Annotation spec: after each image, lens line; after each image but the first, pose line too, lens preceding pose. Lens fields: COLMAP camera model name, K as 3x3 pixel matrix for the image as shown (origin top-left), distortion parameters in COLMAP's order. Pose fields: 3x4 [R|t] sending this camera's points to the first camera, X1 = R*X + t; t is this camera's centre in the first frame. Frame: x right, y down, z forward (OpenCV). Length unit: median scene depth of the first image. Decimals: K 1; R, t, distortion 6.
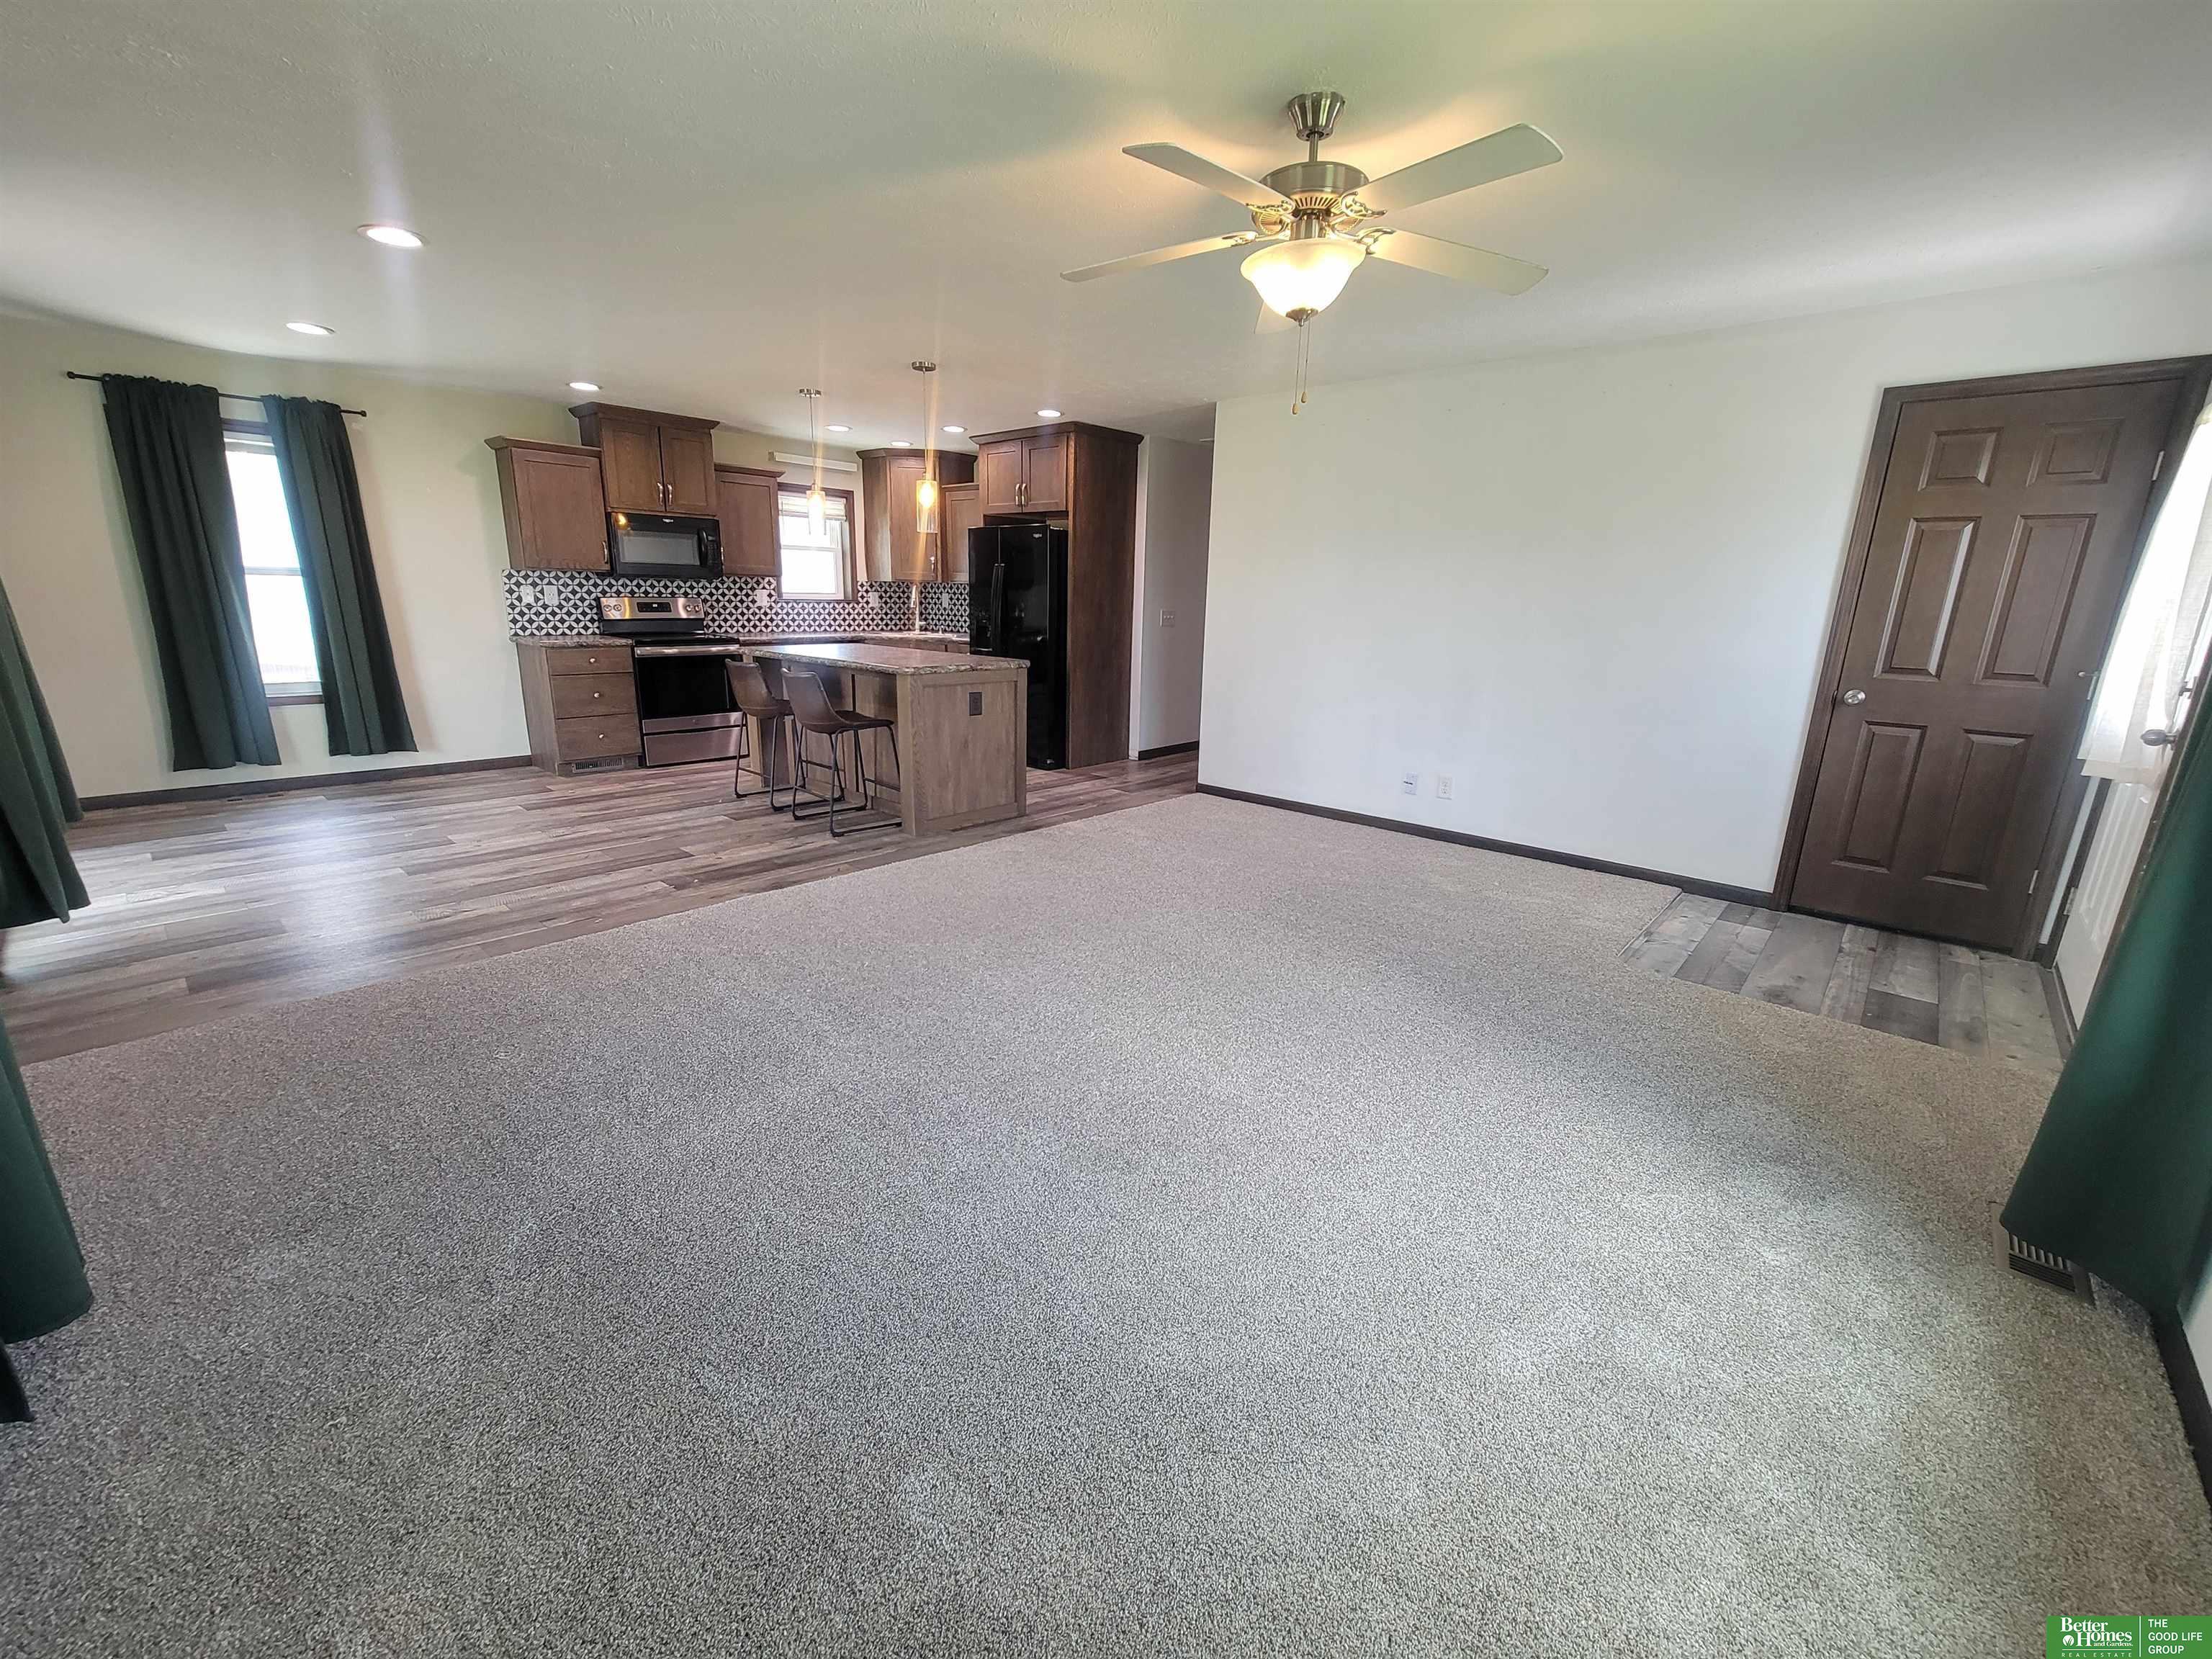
lens RADIAL K [[901.7, 0, 1112.1], [0, 901.7, 837.5], [0, 0, 1]] dist [-0.007190, 0.001587]
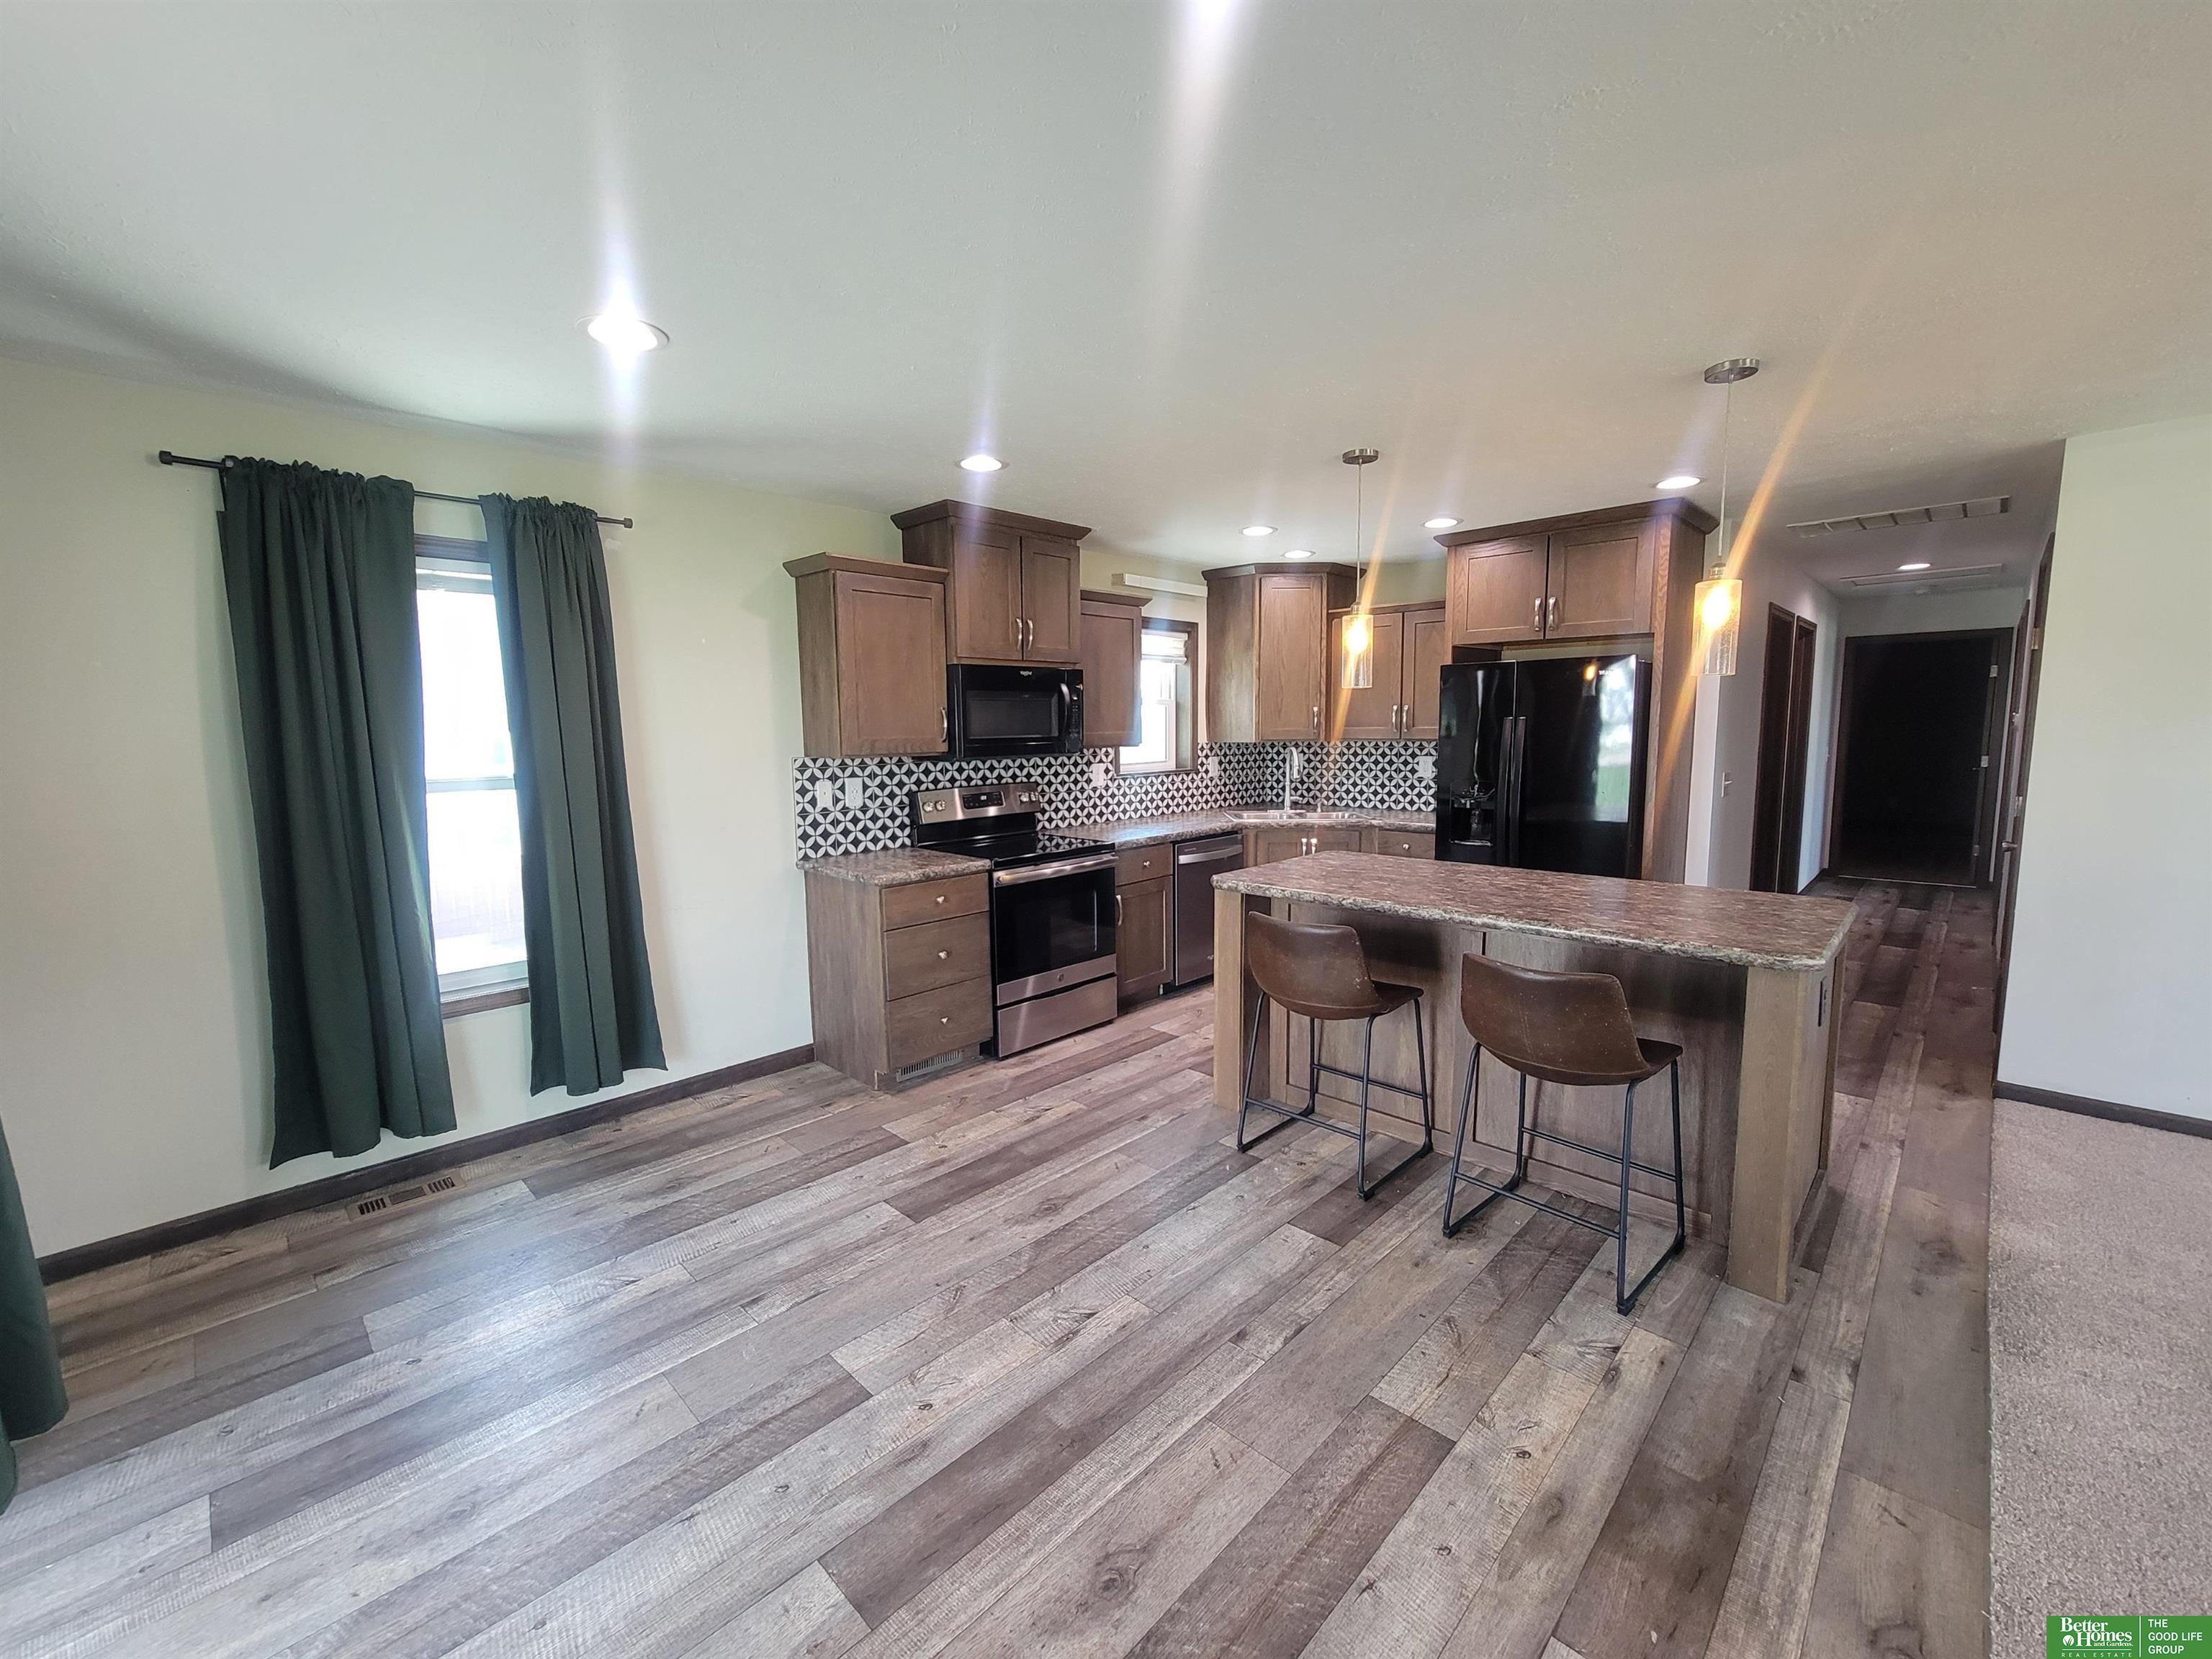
lens RADIAL K [[901.7, 0, 1108.2], [0, 901.7, 838.7], [0, 0, 1]] dist [-0.007190, 0.001587]
pose [[0.998369, -0.035051, -0.045057, -0.422591], [0.028501, 0.989943, -0.138563, -0.145096], [0.049461, 0.137053, 0.989328, 0.382322]]
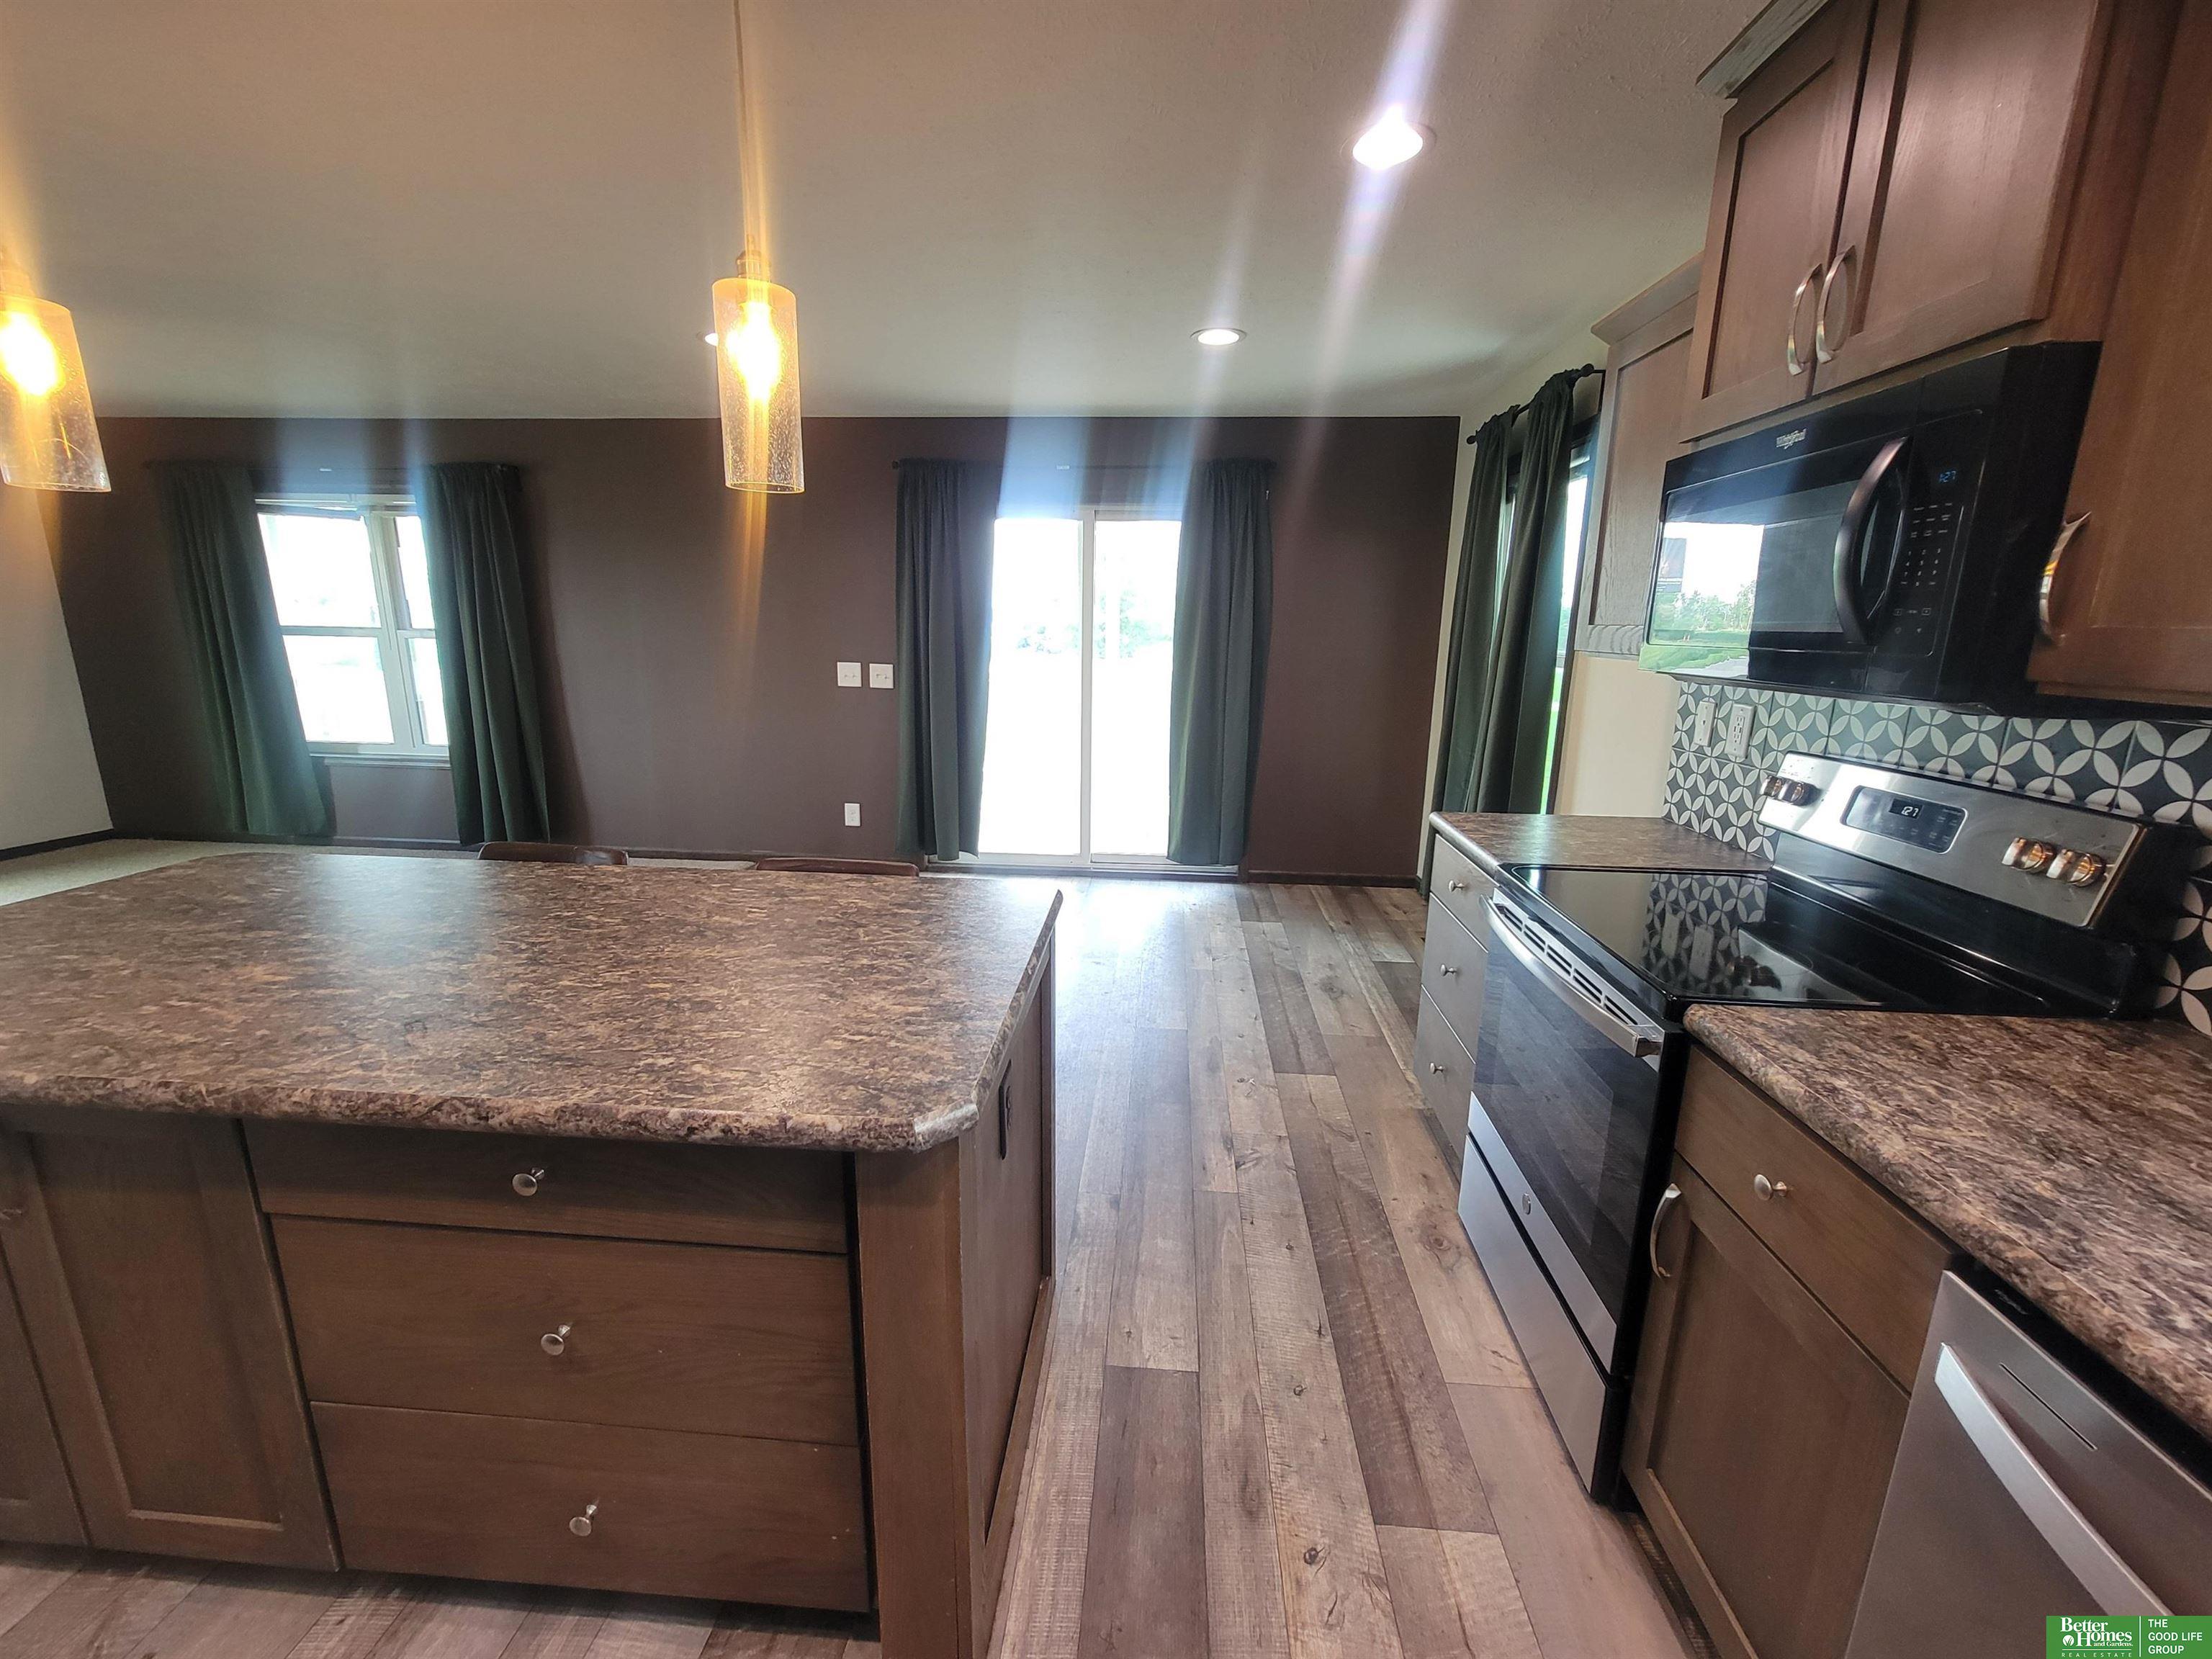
lens RADIAL K [[901.7, 0, 1109.8], [0, 901.7, 821.6], [0, 0, 1]] dist [-0.007190, 0.001587]
pose [[-0.786775, 0.095093, -0.609871, -0.223806], [-0.196329, 0.898192, 0.393326, -0.333665], [0.585184, 0.429195, -0.688005, 1.134662]]
